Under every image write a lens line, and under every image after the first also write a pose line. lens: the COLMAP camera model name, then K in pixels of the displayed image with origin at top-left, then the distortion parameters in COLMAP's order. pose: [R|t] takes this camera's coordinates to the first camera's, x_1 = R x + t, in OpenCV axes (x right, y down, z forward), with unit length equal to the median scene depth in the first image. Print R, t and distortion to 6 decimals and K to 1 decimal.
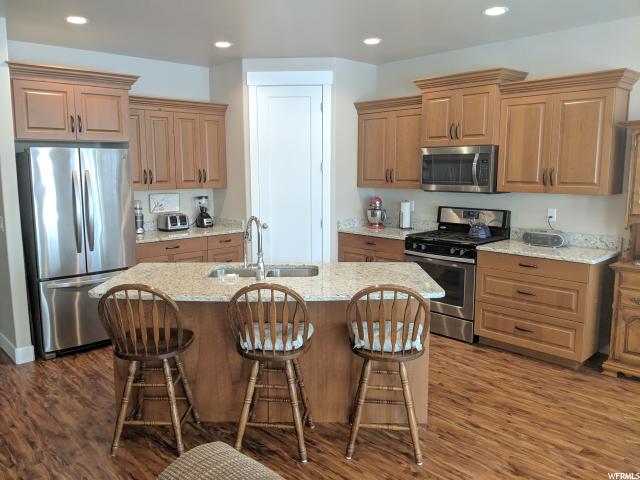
lens RADIAL K [[510.9, 0, 317.4], [0, 510.9, 238.6], [0, 0, 1]] dist [0.061969, -0.113087]
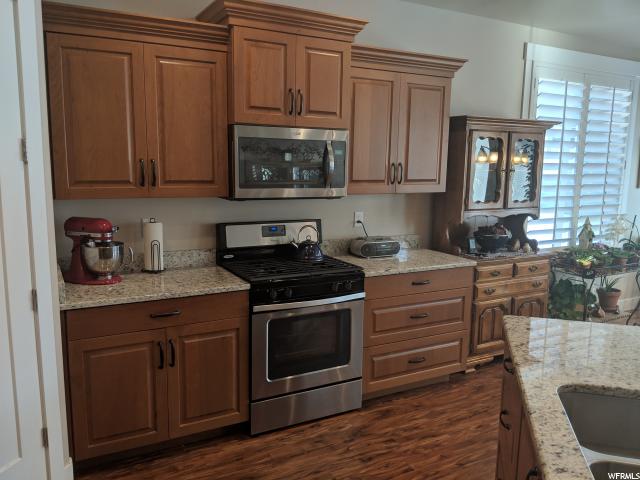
lens RADIAL K [[510.9, 0, 317.4], [0, 510.9, 238.6], [0, 0, 1]] dist [0.061969, -0.113087]
pose [[0.251248, -0.133743, 0.958638, -0.375446], [0.117668, 0.987283, 0.106900, -0.114685], [-0.960744, 0.085942, 0.263790, 0.871332]]
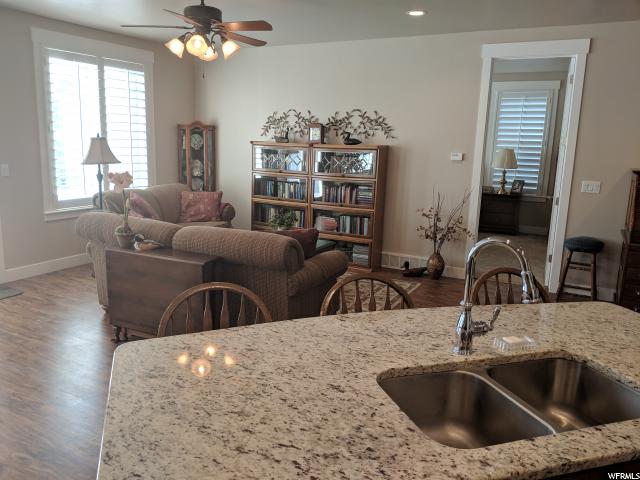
lens RADIAL K [[510.9, 0, 317.4], [0, 510.9, 238.6], [0, 0, 1]] dist [0.061969, -0.113087]
pose [[-0.945896, 0.039863, -0.322012, 0.133992], [-0.070075, 0.943907, 0.322692, -0.134476], [0.316813, 0.327798, -0.890044, 0.986788]]
